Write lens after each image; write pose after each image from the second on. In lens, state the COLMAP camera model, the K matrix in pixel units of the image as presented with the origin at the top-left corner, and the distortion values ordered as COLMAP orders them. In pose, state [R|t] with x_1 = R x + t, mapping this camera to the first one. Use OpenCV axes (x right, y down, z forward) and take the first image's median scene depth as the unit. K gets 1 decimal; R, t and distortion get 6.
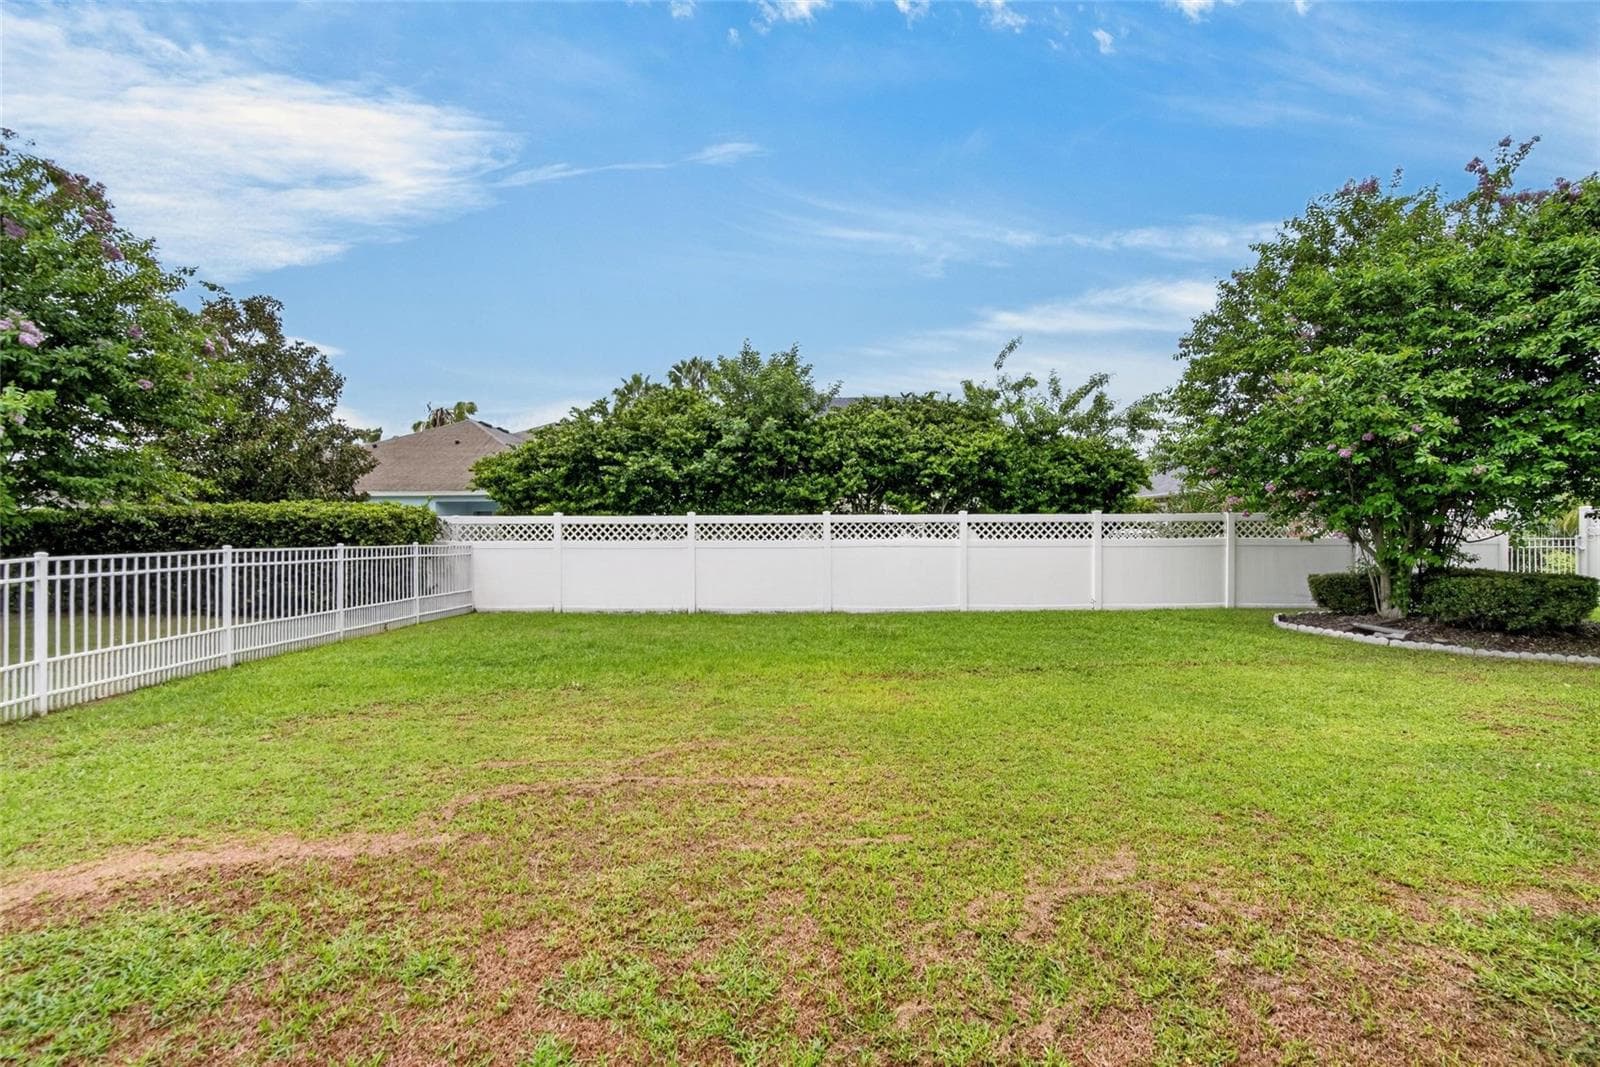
lens RADIAL K [[727.8, 0, 793.4], [0, 727.8, 534.0], [0, 0, 1]] dist [-0.028176, -0.000196]
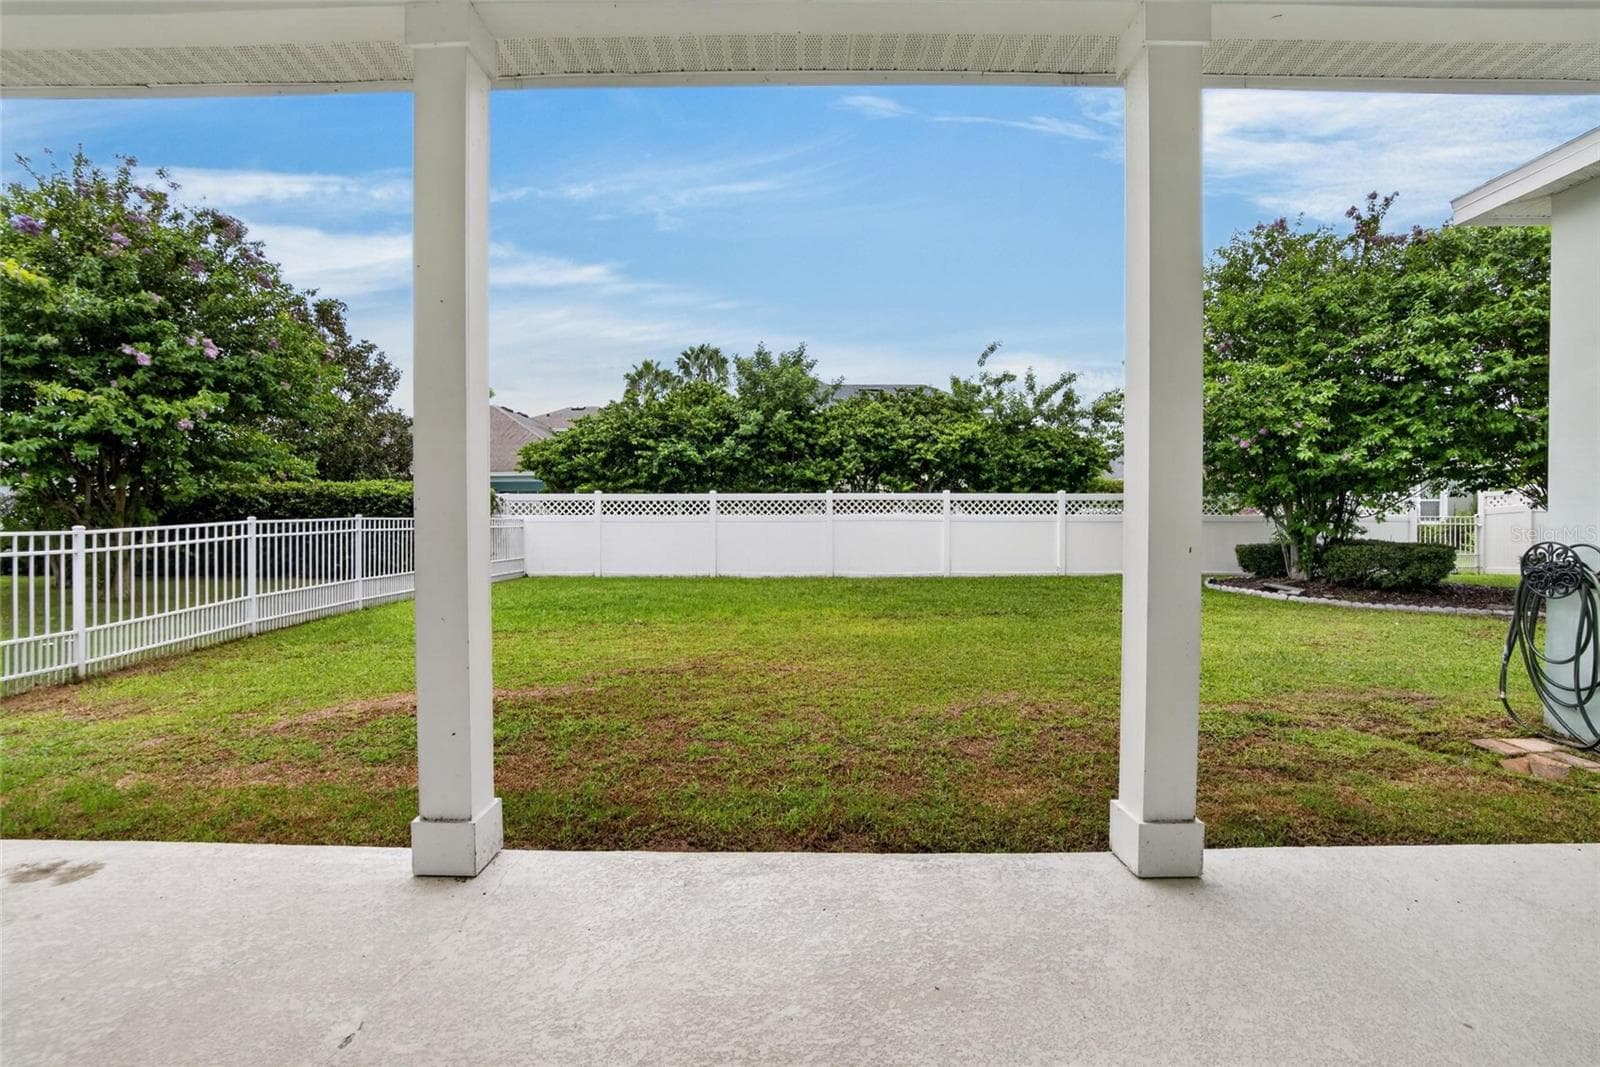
lens RADIAL K [[727.8, 0, 793.4], [0, 727.8, 534.0], [0, 0, 1]] dist [-0.028176, -0.000196]
pose [[0.999996, 0.002971, -0.000349, -0.011022], [-0.002962, 0.999690, 0.024705, 0.009701], [0.000422, -0.024704, 0.999695, -0.164408]]
